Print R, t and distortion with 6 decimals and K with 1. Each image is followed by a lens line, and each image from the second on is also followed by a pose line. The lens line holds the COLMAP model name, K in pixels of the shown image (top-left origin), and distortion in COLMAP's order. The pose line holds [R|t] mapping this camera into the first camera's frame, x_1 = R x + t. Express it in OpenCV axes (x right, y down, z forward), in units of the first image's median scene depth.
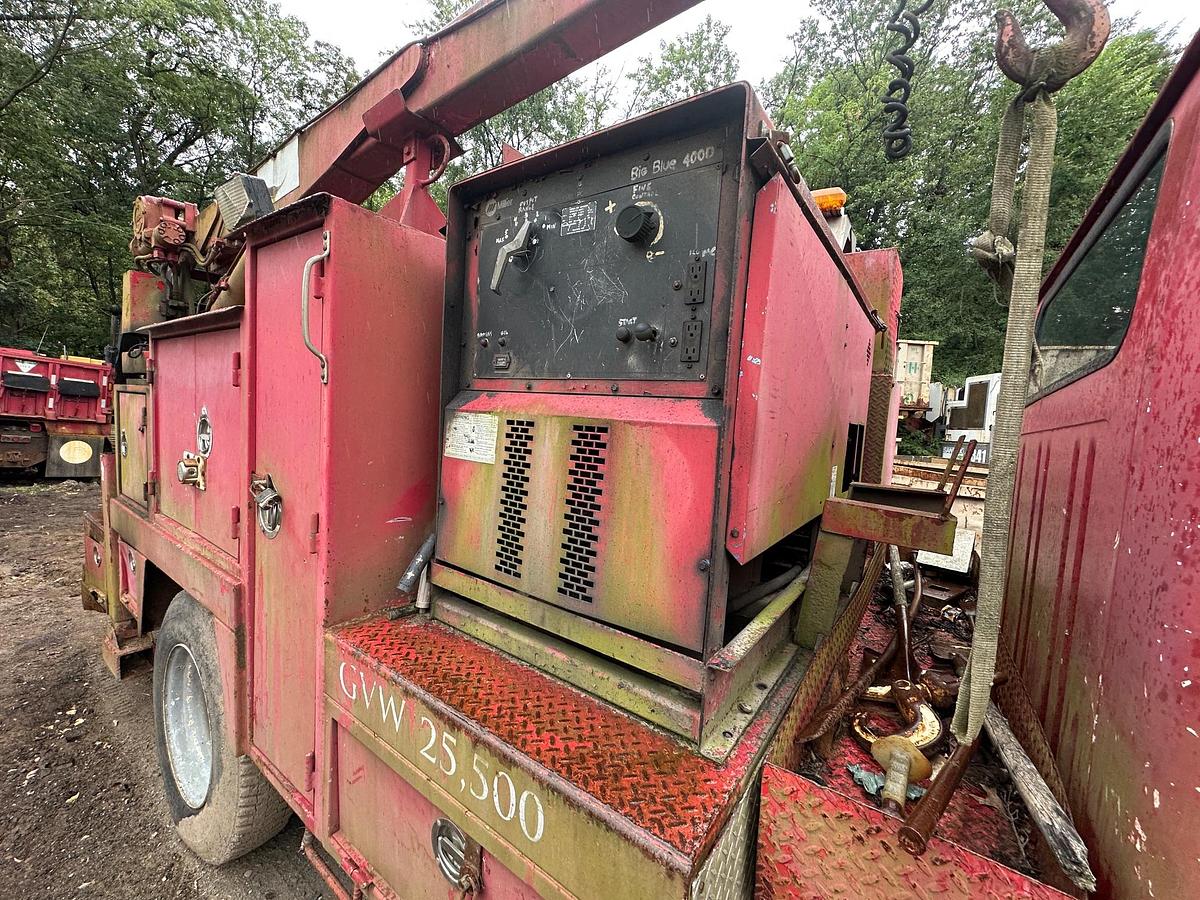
lens RADIAL K [[478.6, 0, 600.7], [0, 478.6, 449.7], [0, 0, 1]] dist [-0.002236, 0.000265]
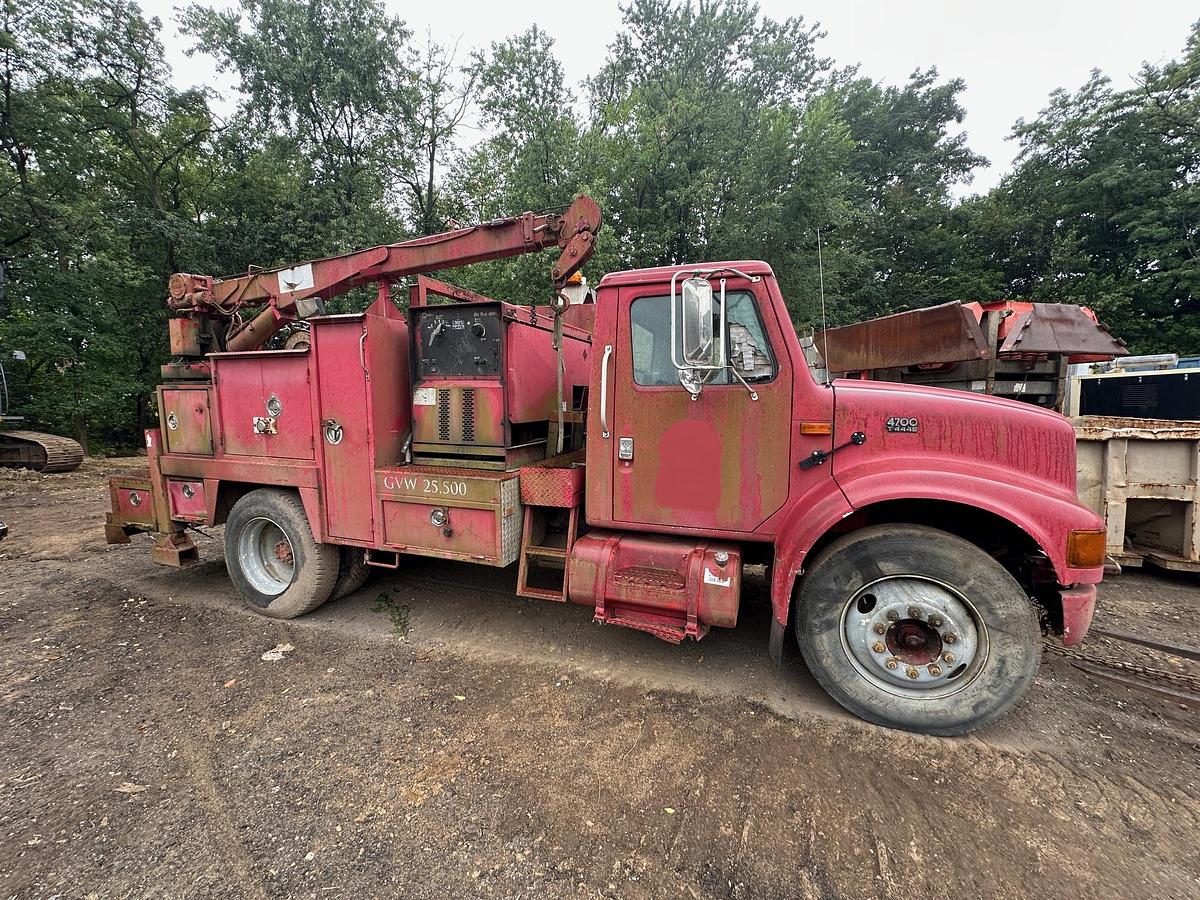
lens RADIAL K [[478.6, 0, 600.7], [0, 478.6, 449.6], [0, 0, 1]] dist [-0.002236, 0.000265]
pose [[0.959952, -0.086720, 0.266406, -0.029734], [0.073127, 0.995483, 0.060544, 0.115559], [-0.270453, -0.038638, 0.961958, -1.227785]]
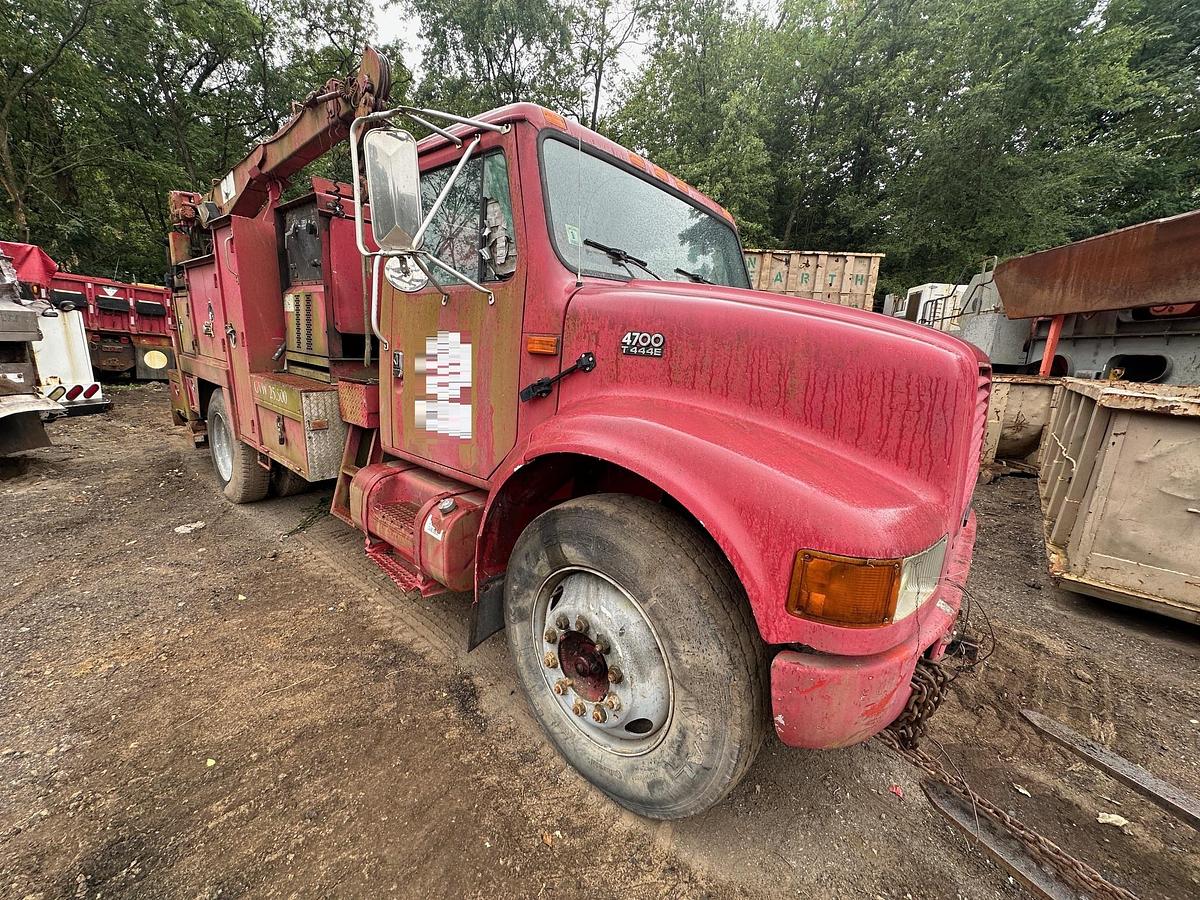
lens RADIAL K [[478.6, 0, 600.5], [0, 478.6, 449.5], [0, 0, 1]] dist [-0.002236, 0.000265]
pose [[0.996326, 0.011449, -0.084870, 1.080118], [0.001846, 0.987922, 0.154942, 0.235674], [0.085619, -0.154529, 0.984271, -1.047218]]
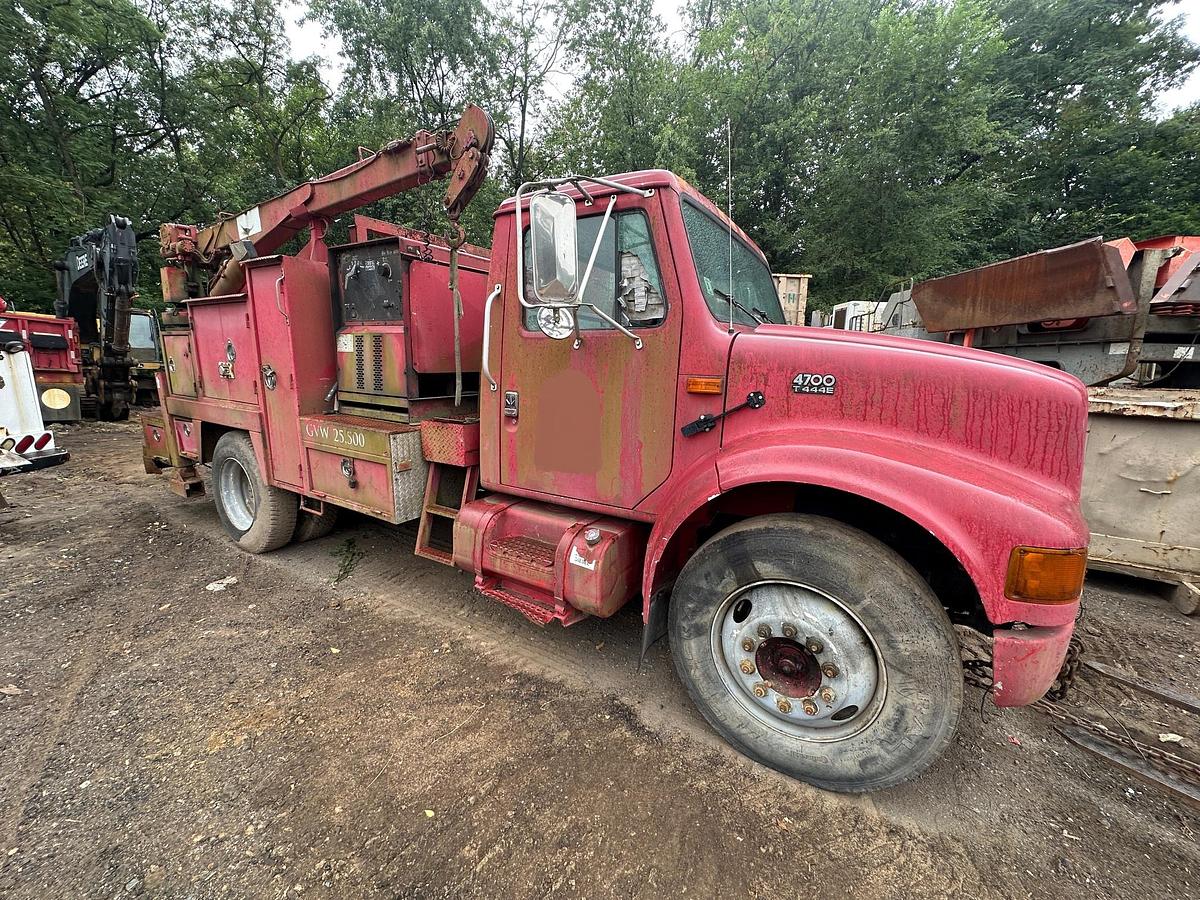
lens RADIAL K [[478.6, 0, 600.7], [0, 478.6, 449.6], [0, 0, 1]] dist [-0.002236, 0.000265]
pose [[0.996858, -0.050281, 0.061207, 0.597821], [0.042197, 0.991023, 0.126859, 0.176431], [-0.067036, -0.123878, 0.990031, -1.143171]]
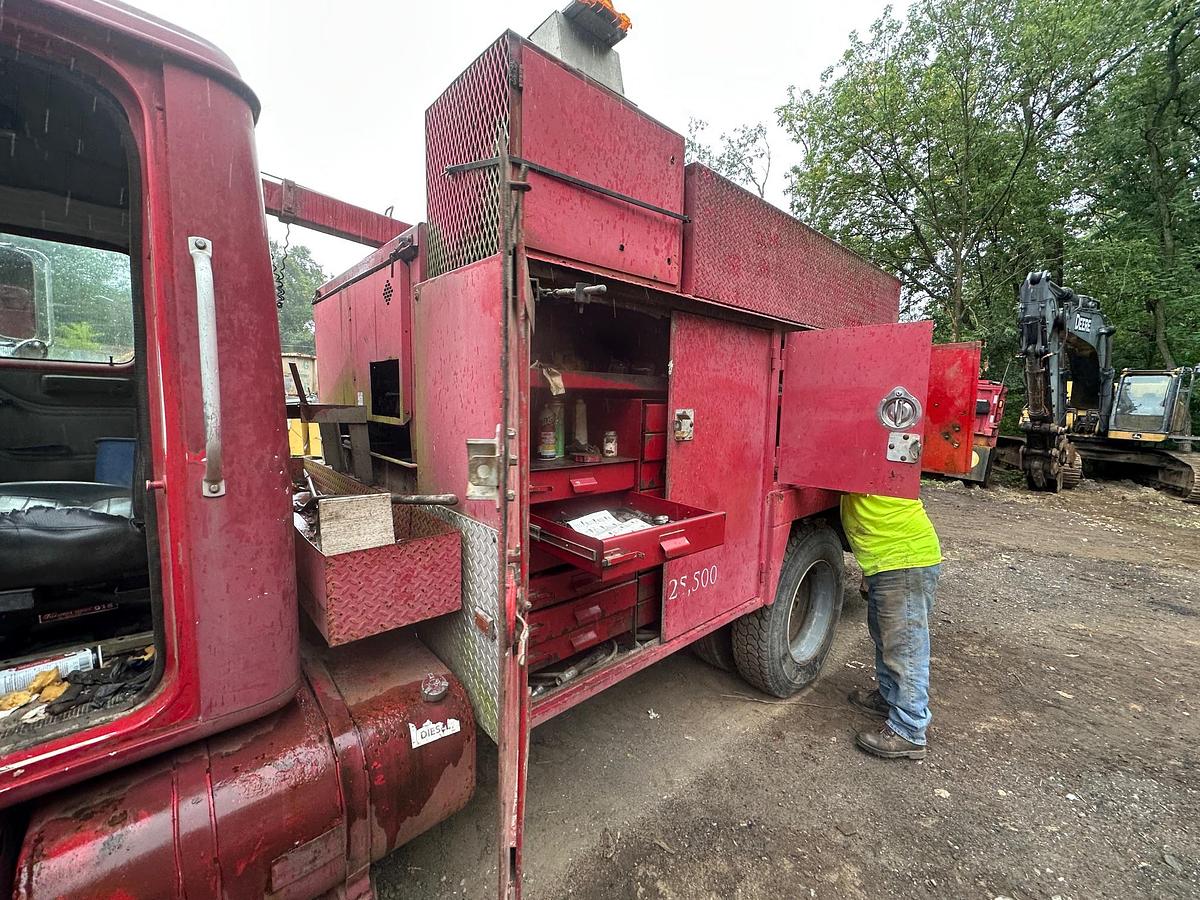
lens RADIAL K [[478.6, 0, 596.7], [0, 478.6, 450.2], [0, 0, 1]] dist [-0.002236, 0.000265]
pose [[-0.207479, 0.037569, -0.977518, 1.454154], [-0.102663, 0.992908, 0.059951, 0.030944], [0.972837, 0.112794, -0.202151, 1.626528]]
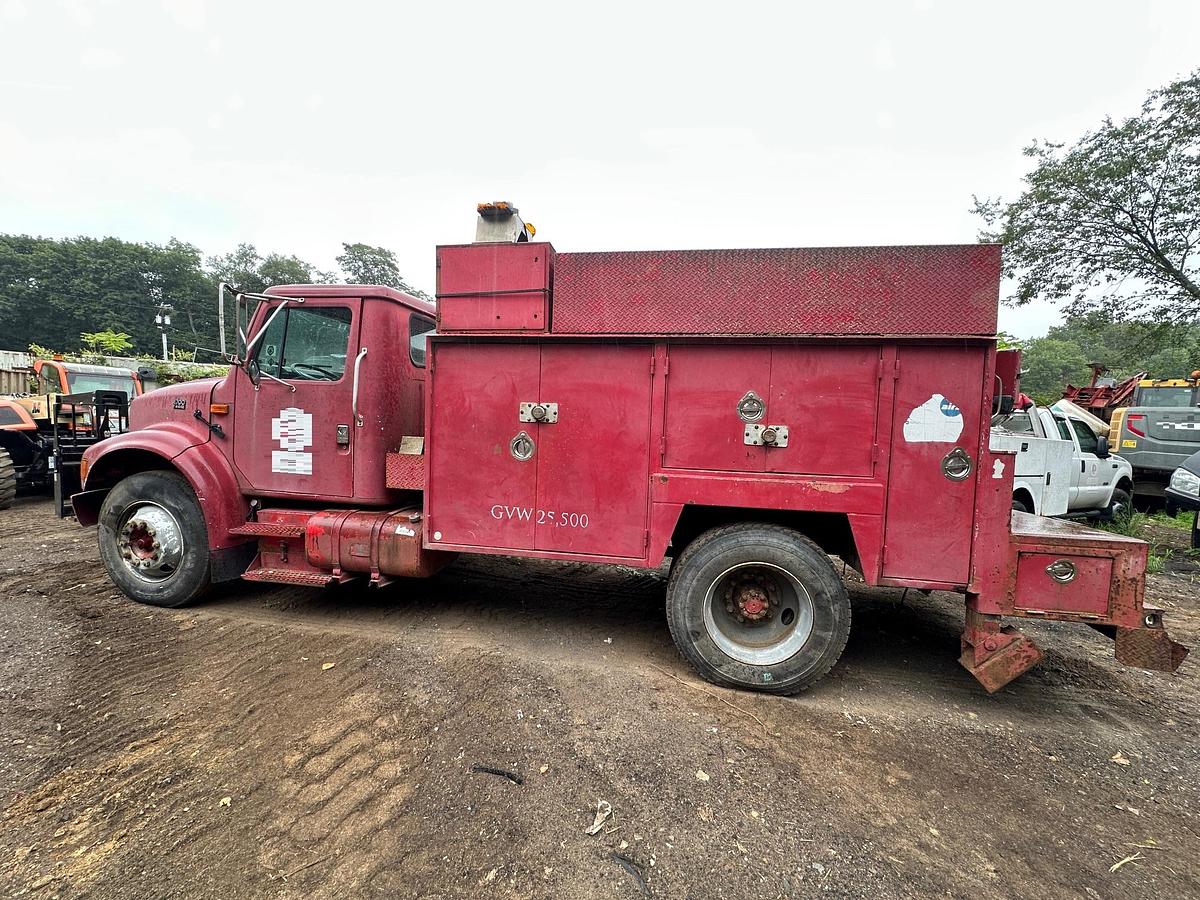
lens RADIAL K [[478.6, 0, 599.5], [0, 478.6, 449.0], [0, 0, 1]] dist [-0.002236, 0.000265]
pose [[-0.891524, -0.069510, -0.447608, 1.004412], [-0.123318, 0.988077, 0.092179, -0.028246], [0.435863, 0.137378, -0.889466, 3.070440]]
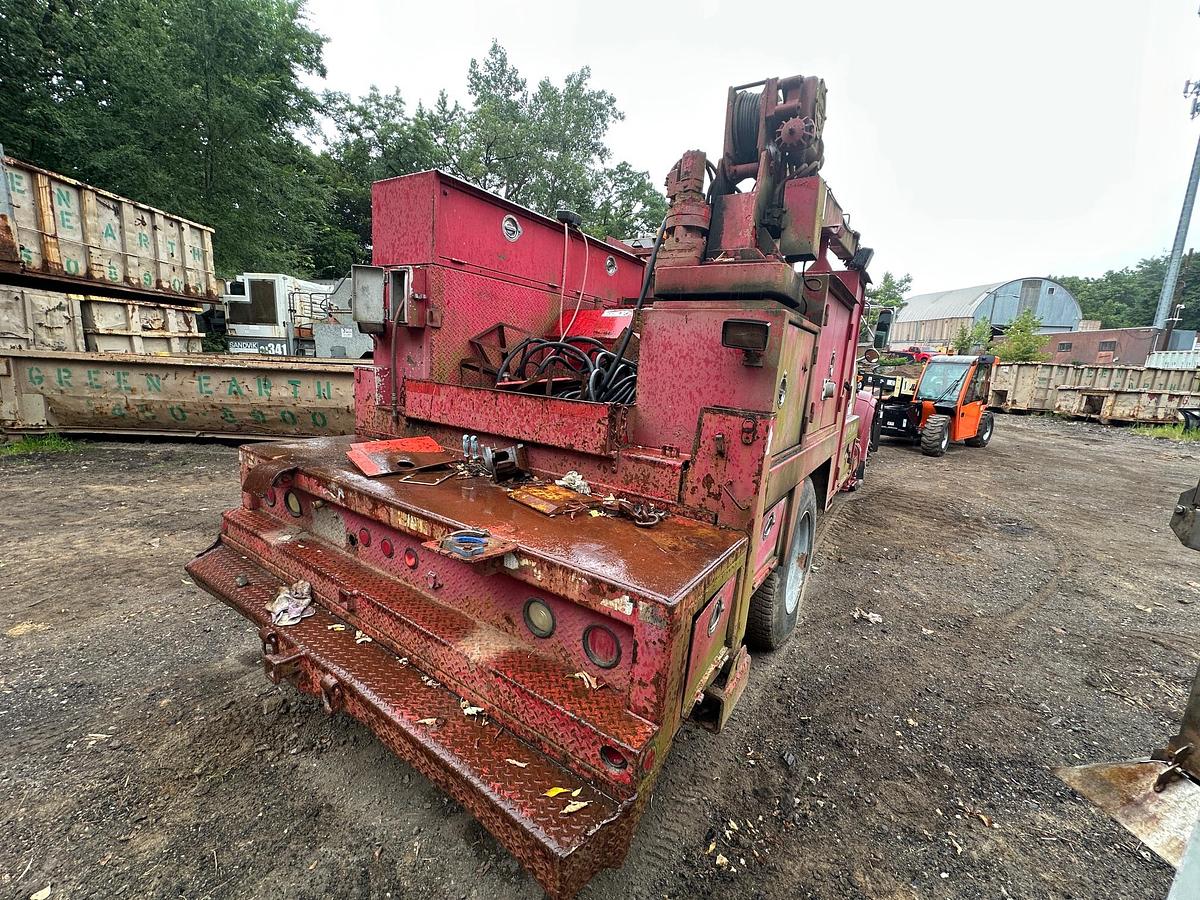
lens RADIAL K [[478.6, 0, 599.0], [0, 478.6, 450.0], [0, 0, 1]] dist [-0.002236, 0.000265]
pose [[-0.026804, -0.243219, 0.969601, -2.220365], [0.009902, 0.969837, 0.243552, -0.144569], [-0.999592, 0.016129, -0.023587, 1.622092]]
